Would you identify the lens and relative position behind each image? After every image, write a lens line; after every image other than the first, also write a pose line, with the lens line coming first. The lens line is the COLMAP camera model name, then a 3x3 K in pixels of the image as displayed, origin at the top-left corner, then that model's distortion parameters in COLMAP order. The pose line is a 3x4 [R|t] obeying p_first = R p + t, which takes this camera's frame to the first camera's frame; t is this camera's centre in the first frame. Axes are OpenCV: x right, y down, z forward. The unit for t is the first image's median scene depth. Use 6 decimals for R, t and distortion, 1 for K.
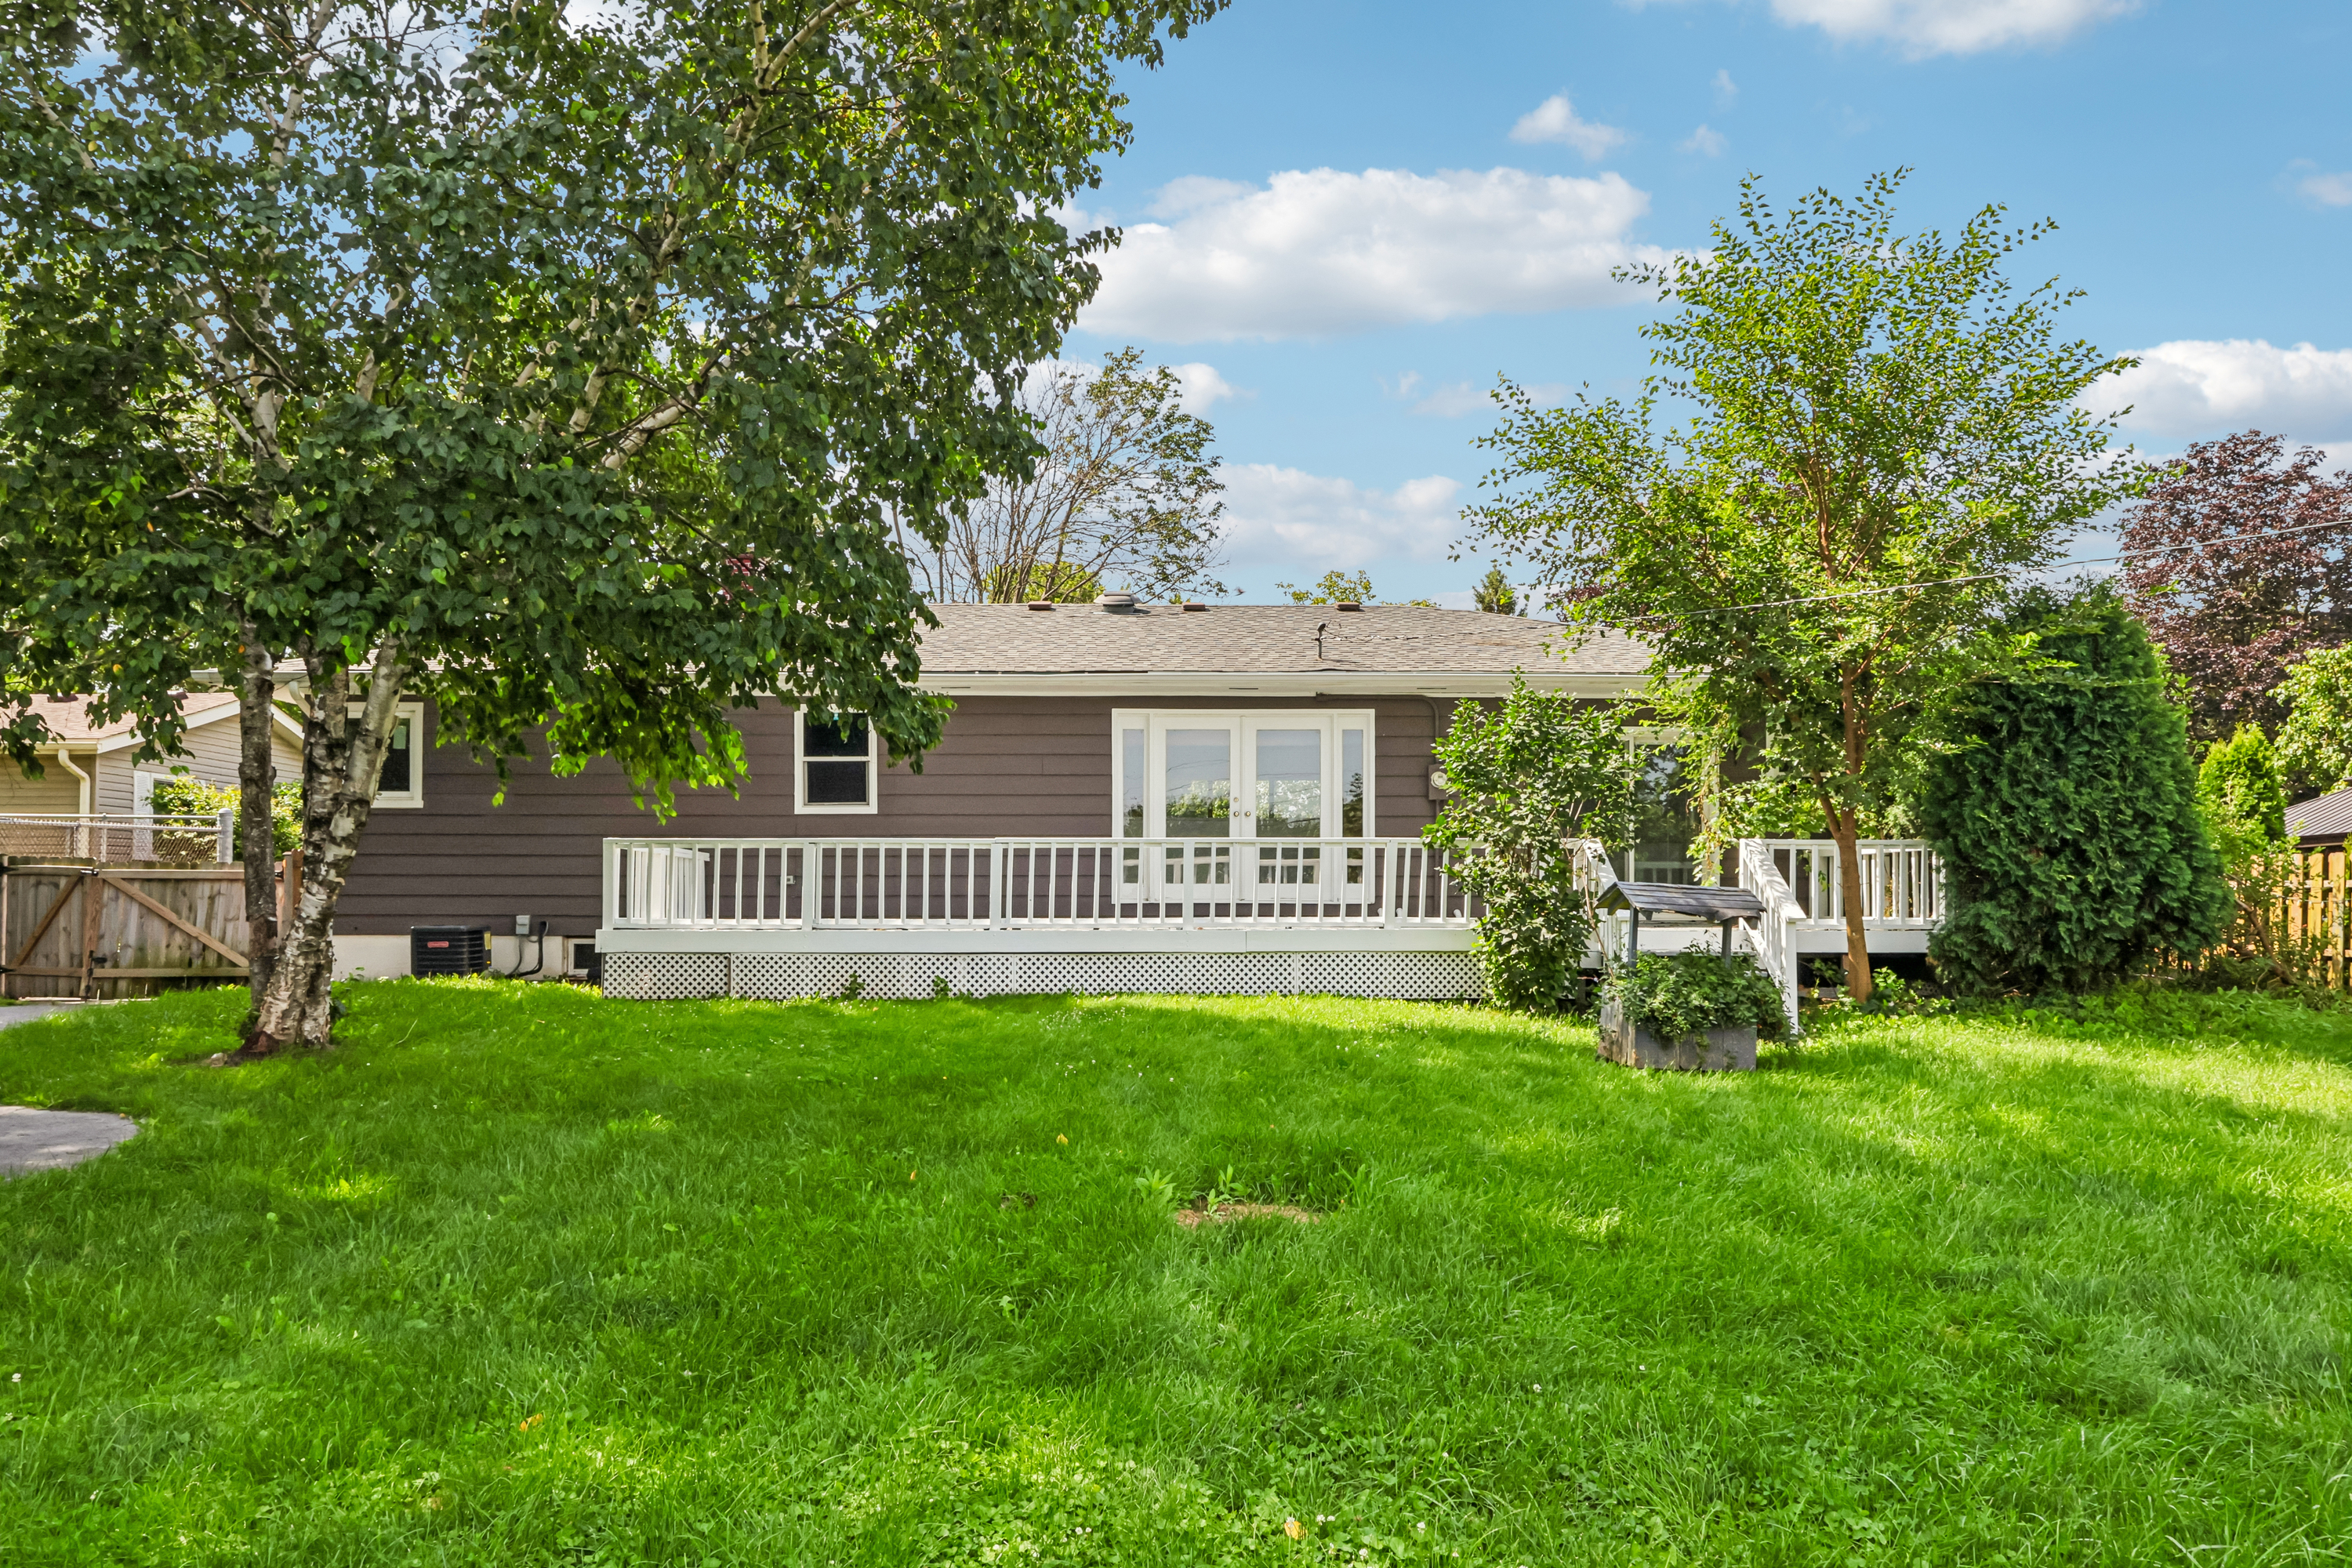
lens RADIAL K [[1599.9, 0, 1176.4], [0, 1599.9, 782.1], [0, 0, 1]] dist [0.005750, -0.000962]
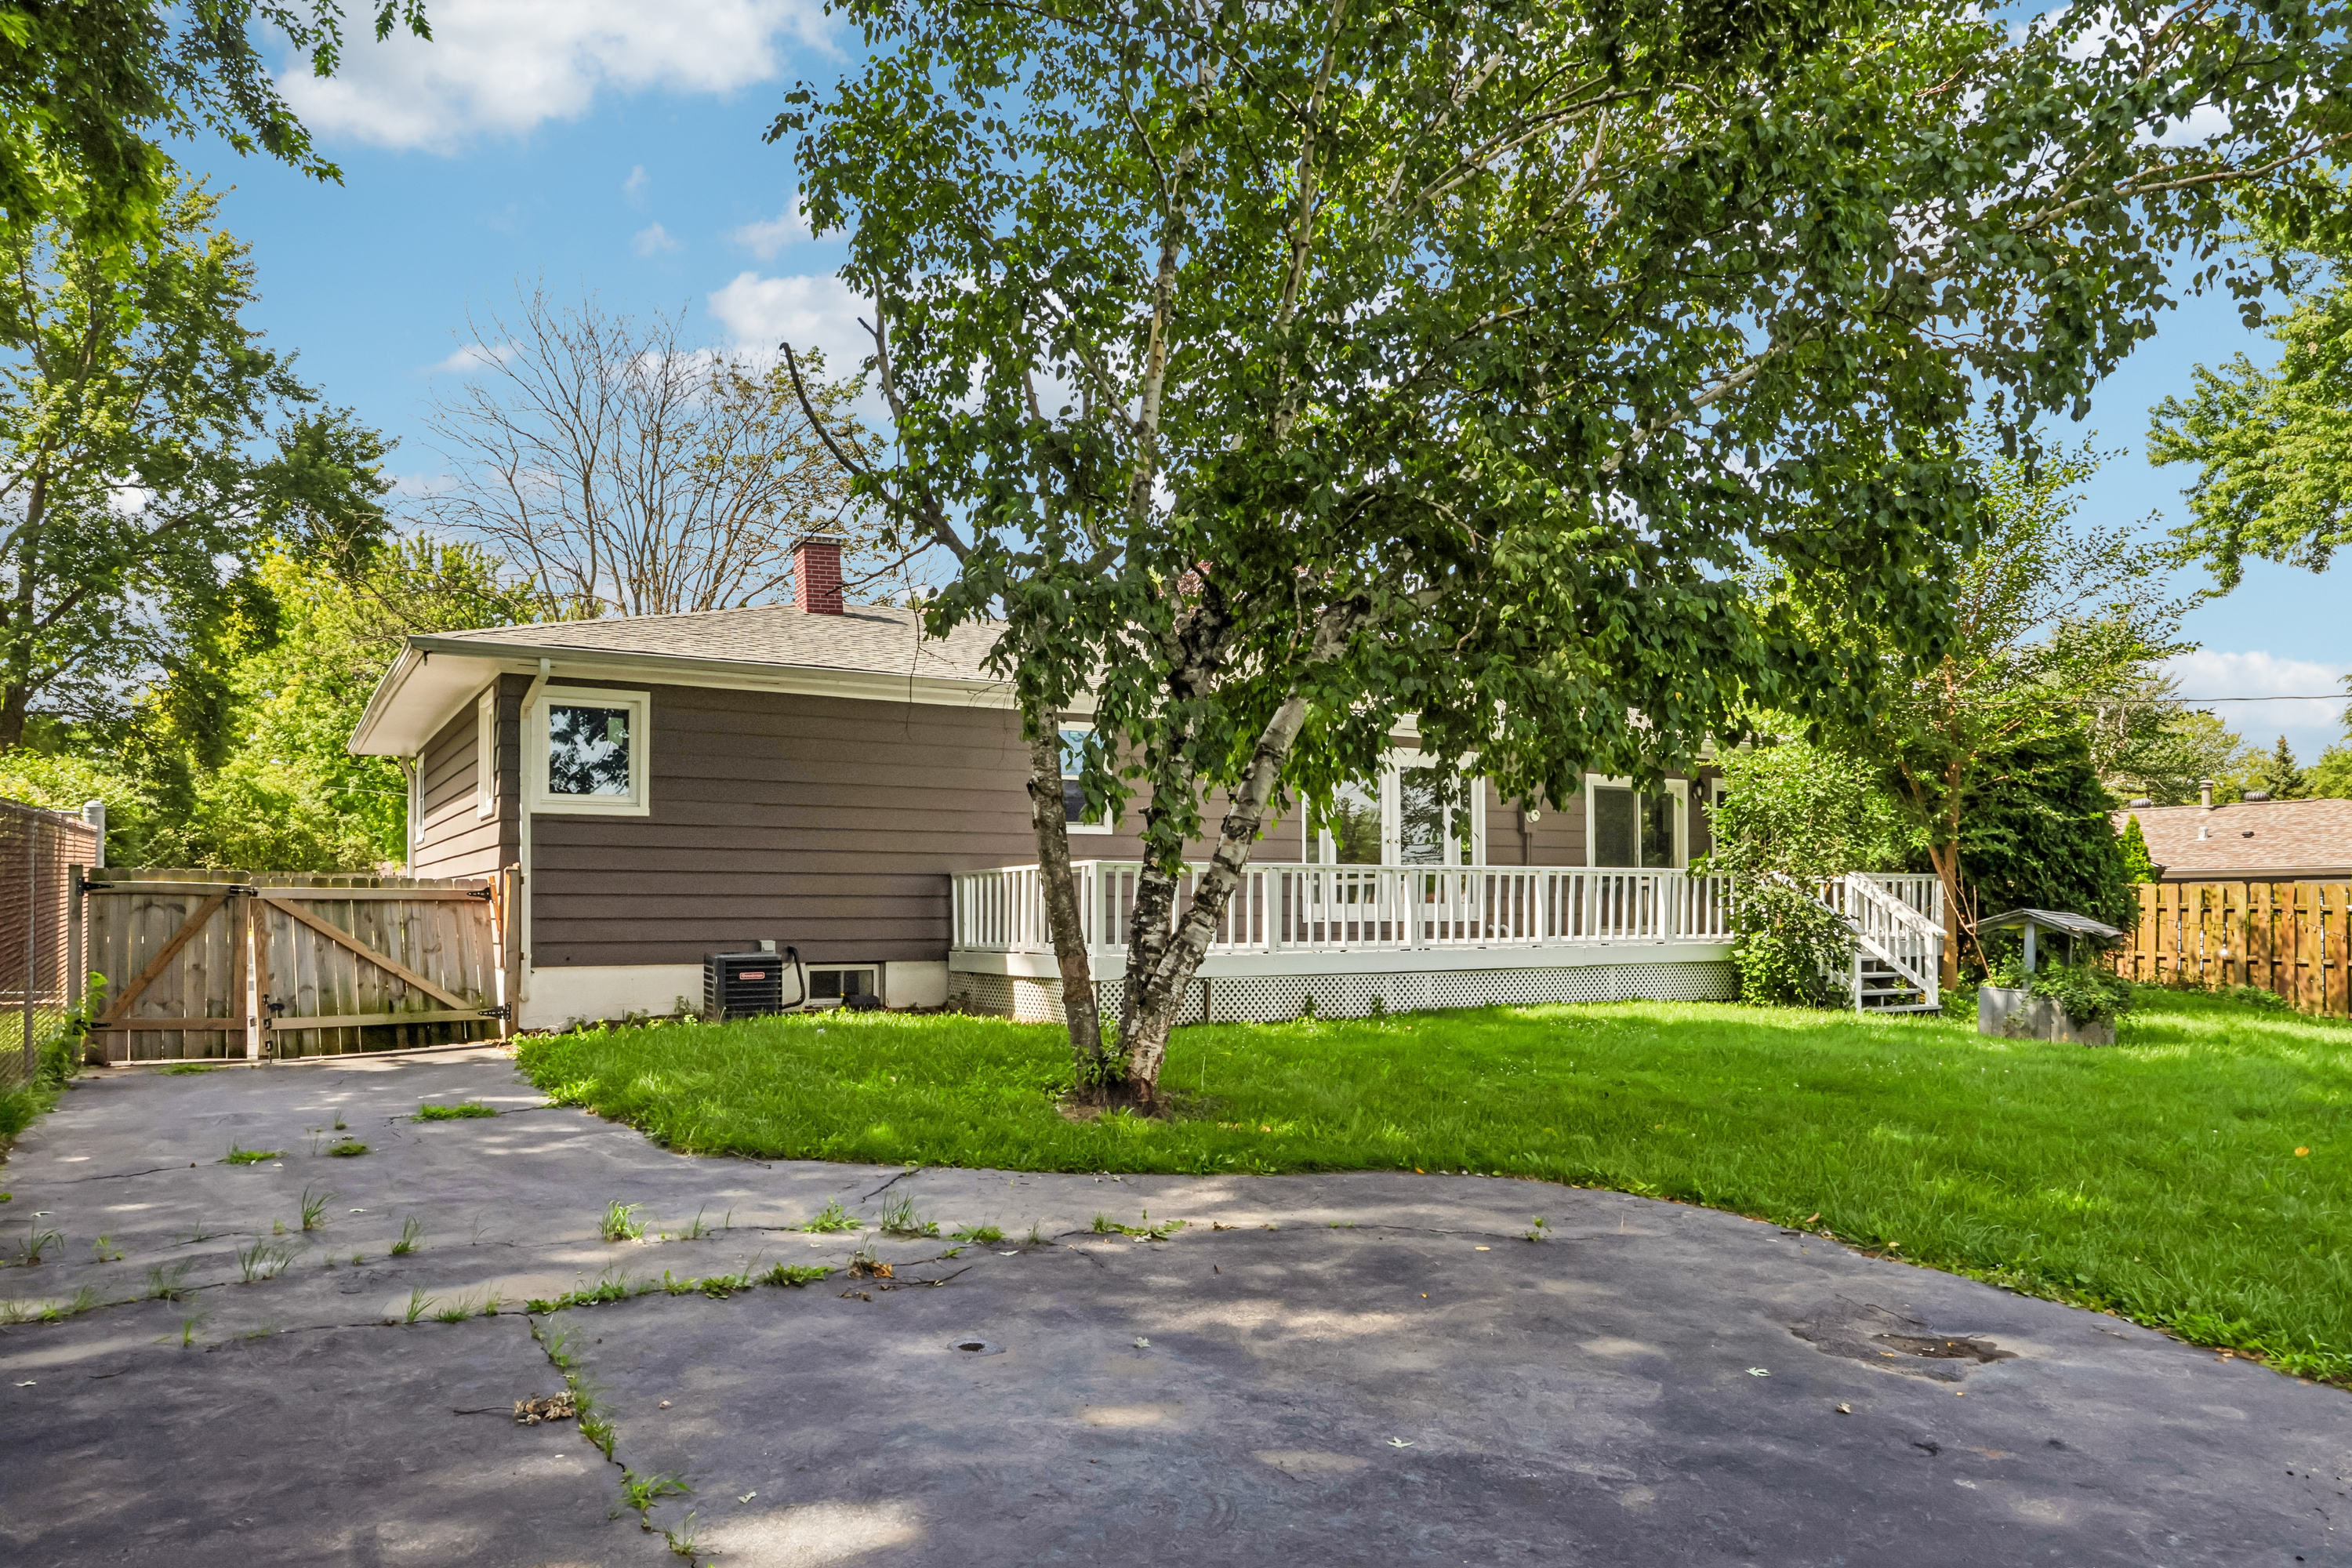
lens RADIAL K [[1552.6, 0, 1176.4], [0, 1552.6, 787.5], [0, 0, 1]] dist [-0.000432, 0.001409]
pose [[0.849850, 0.038656, 0.525605, -0.690300], [-0.041191, 0.999128, -0.006880, -0.005226], [-0.525412, -0.015803, 0.850701, 0.150332]]
